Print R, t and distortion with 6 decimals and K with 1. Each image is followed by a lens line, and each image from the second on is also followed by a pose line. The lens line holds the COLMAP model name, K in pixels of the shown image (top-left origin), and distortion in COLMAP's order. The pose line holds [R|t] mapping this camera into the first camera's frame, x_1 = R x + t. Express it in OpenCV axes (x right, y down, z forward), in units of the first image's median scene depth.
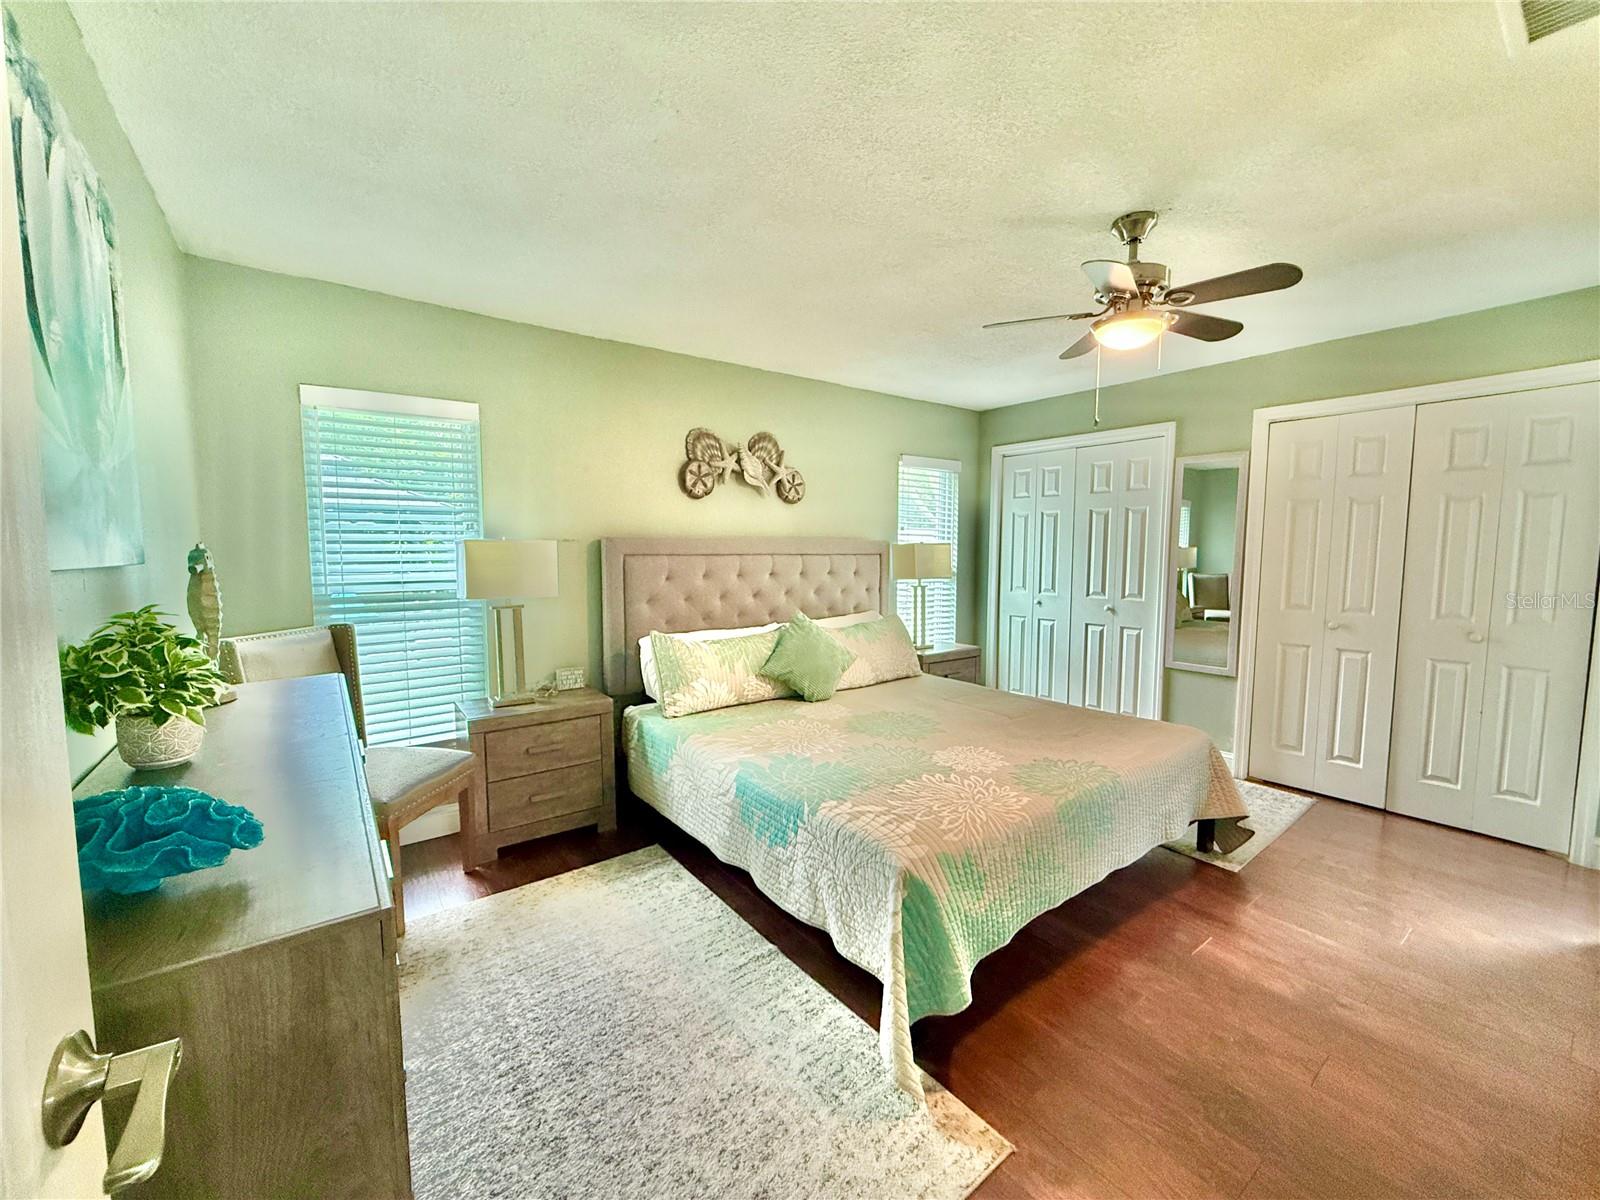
lens RADIAL K [[631.2, 0, 798.1], [0, 631.2, 604.8], [0, 0, 1]] dist [0.000049, 0.000003]
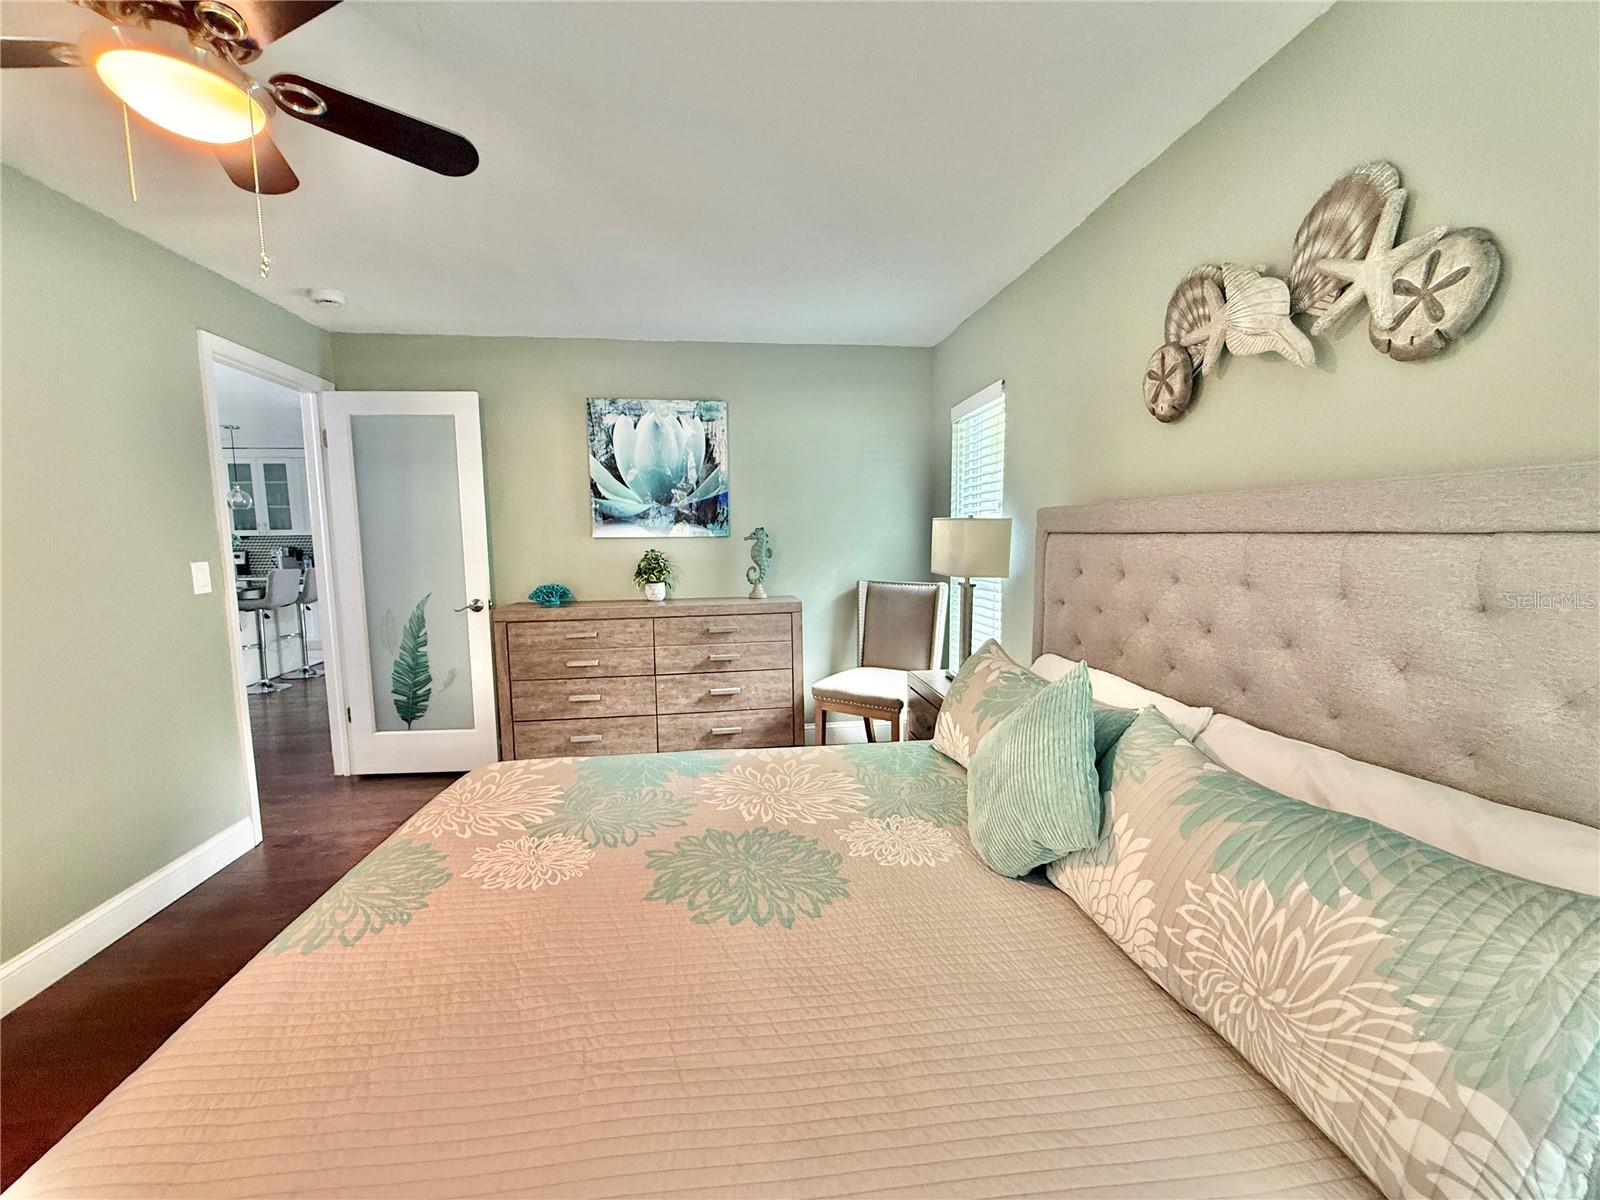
lens RADIAL K [[637.4, 0, 795.1], [0, 637.4, 601.0], [0, 0, 1]] dist [-0.000280, -0.000295]
pose [[-0.492728, 0.096337, -0.864834, 0.523718], [-0.062167, 0.987416, 0.145411, -0.095799], [0.867960, 0.125412, -0.480539, 1.178166]]
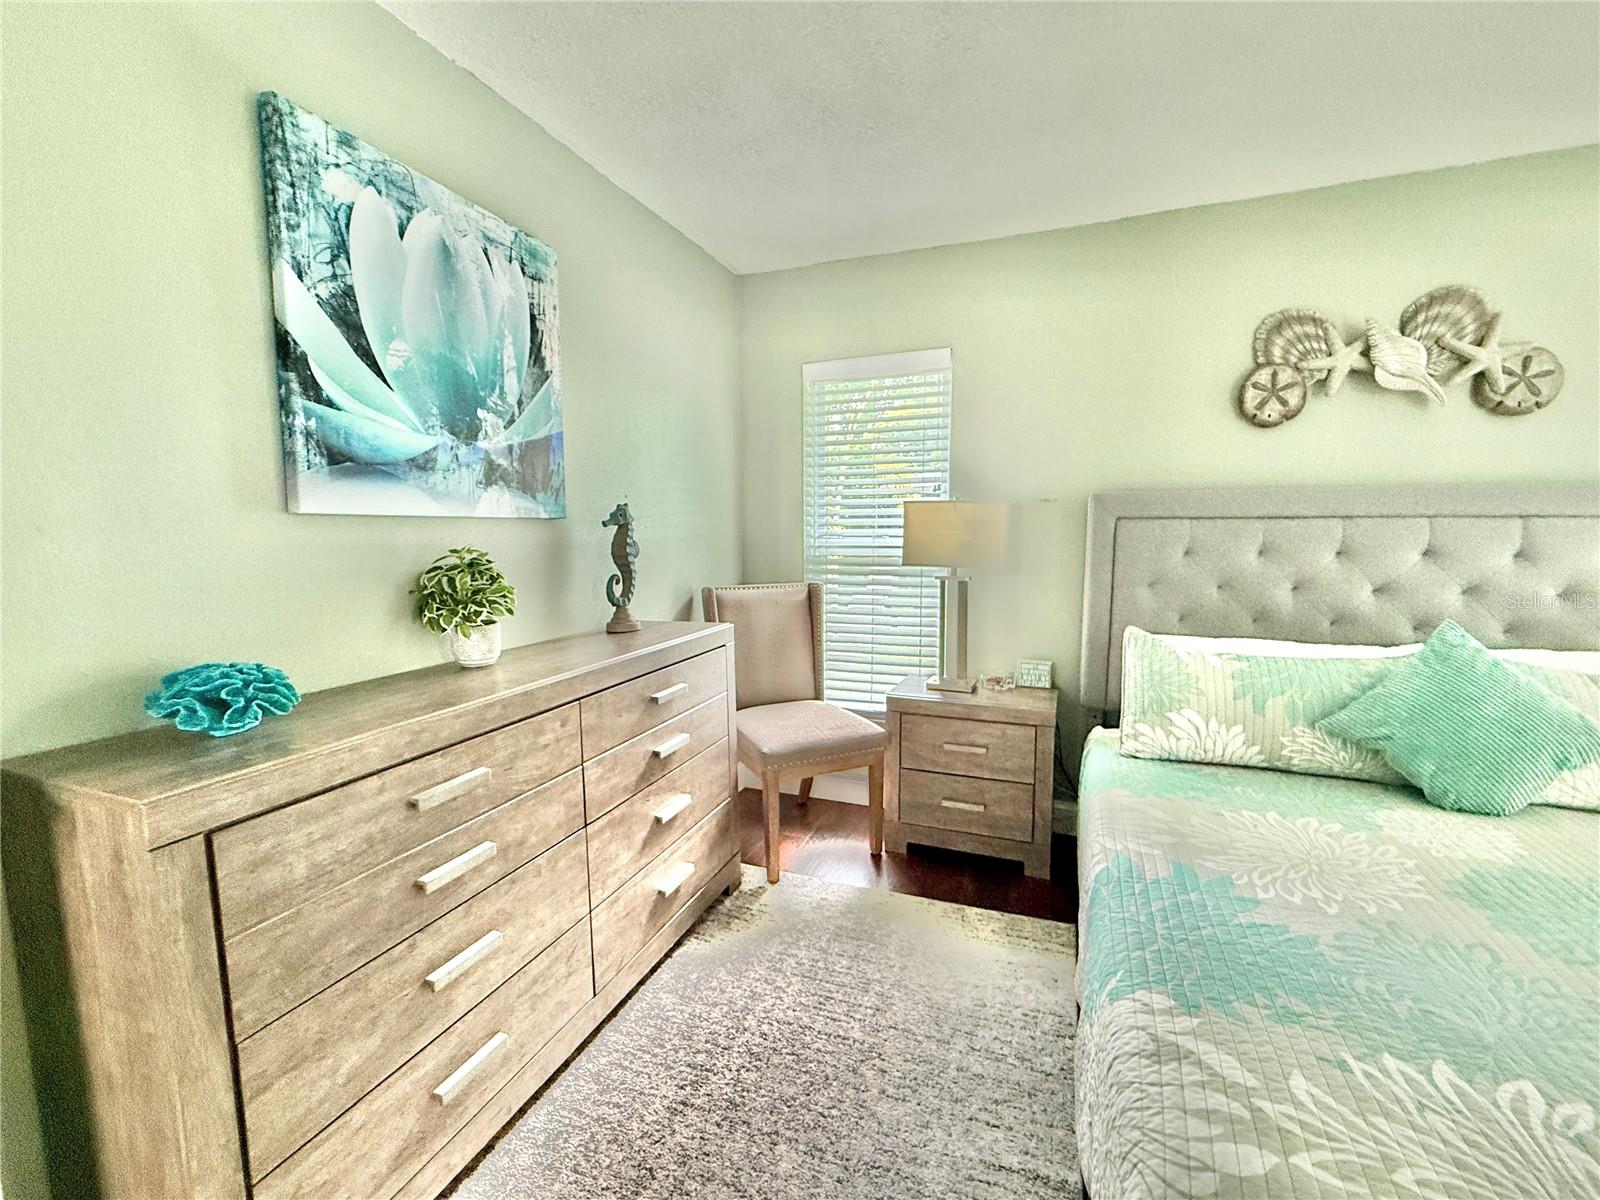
lens RADIAL K [[681.7, 0, 800.0], [0, 681.7, 600.0], [0, 0, 1]] dist [0.001298, 0.000045]
pose [[0.528114, 0.089504, -0.844444, 0.211631], [-0.069204, 0.995658, 0.062251, -0.009756], [0.846349, 0.025563, 0.532015, 0.298046]]
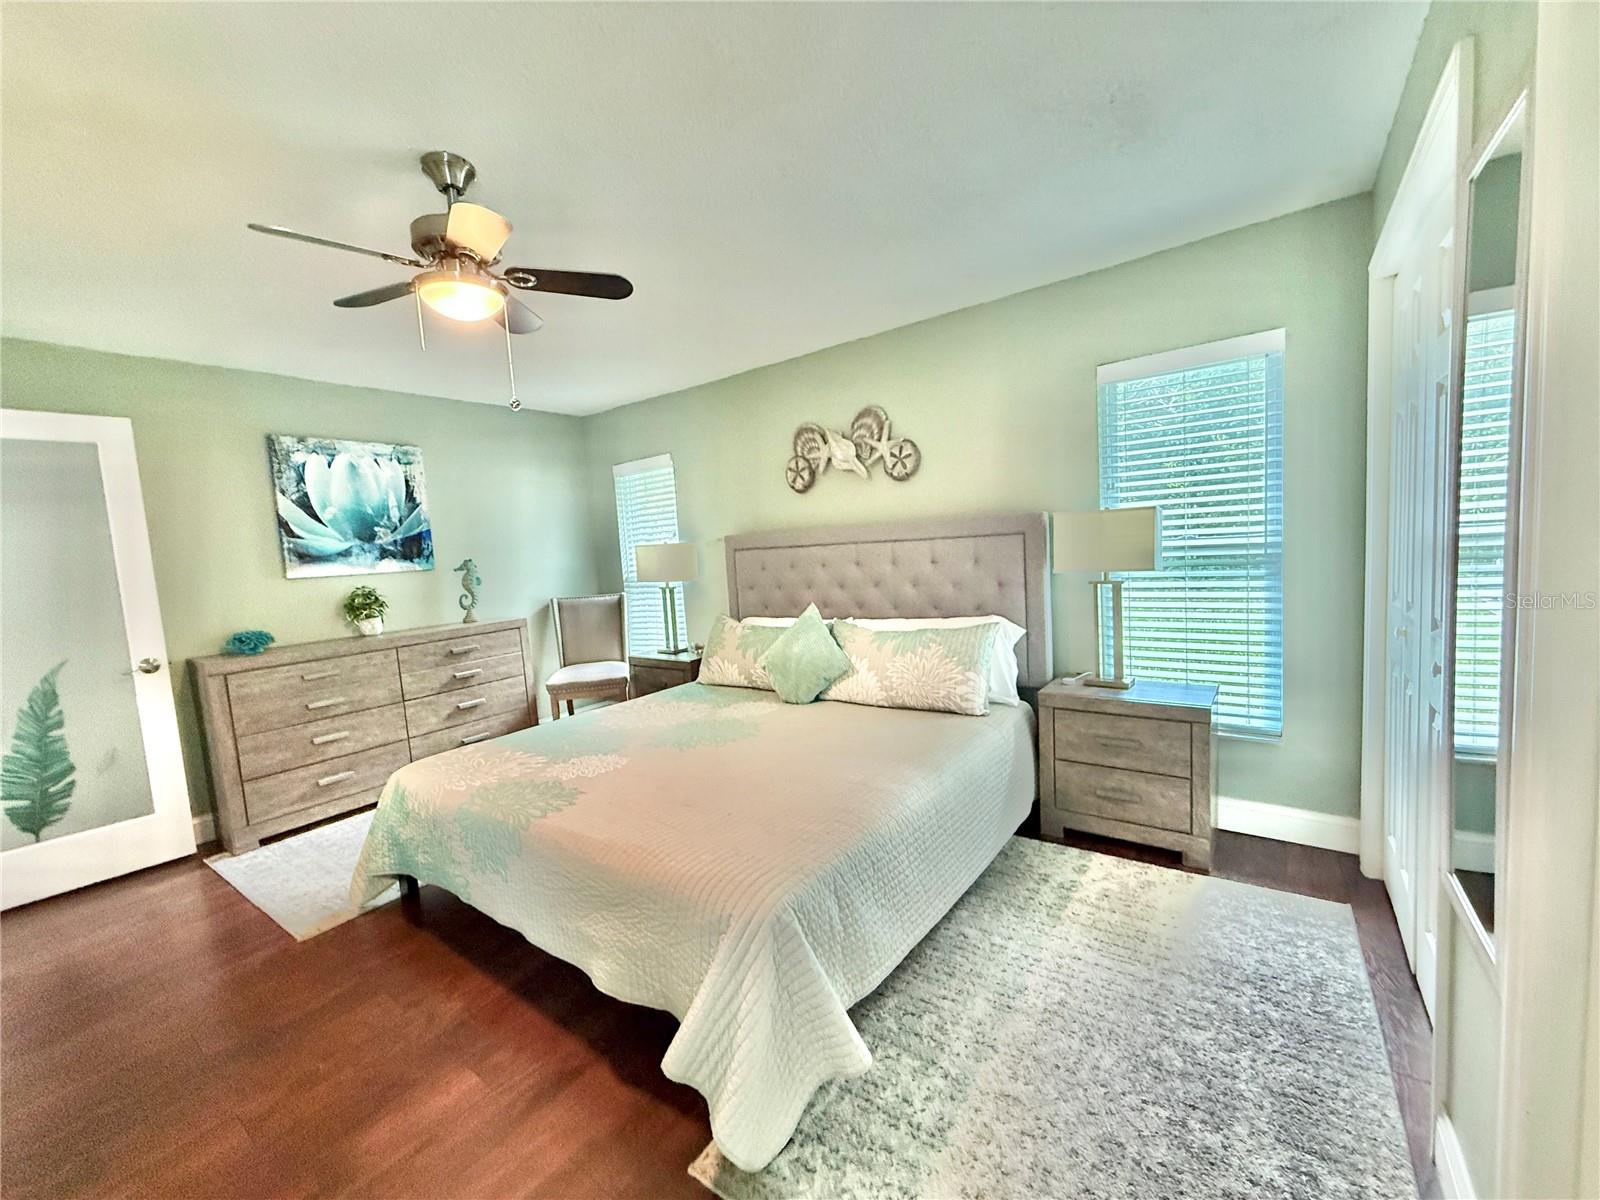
lens RADIAL K [[637.4, 0, 795.1], [0, 637.4, 601.0], [0, 0, 1]] dist [-0.000280, -0.000295]
pose [[0.284116, 0.068998, -0.956304, 1.020372], [-0.018618, 0.997616, 0.066447, -0.068282], [0.958609, -0.001074, 0.284723, 0.805917]]
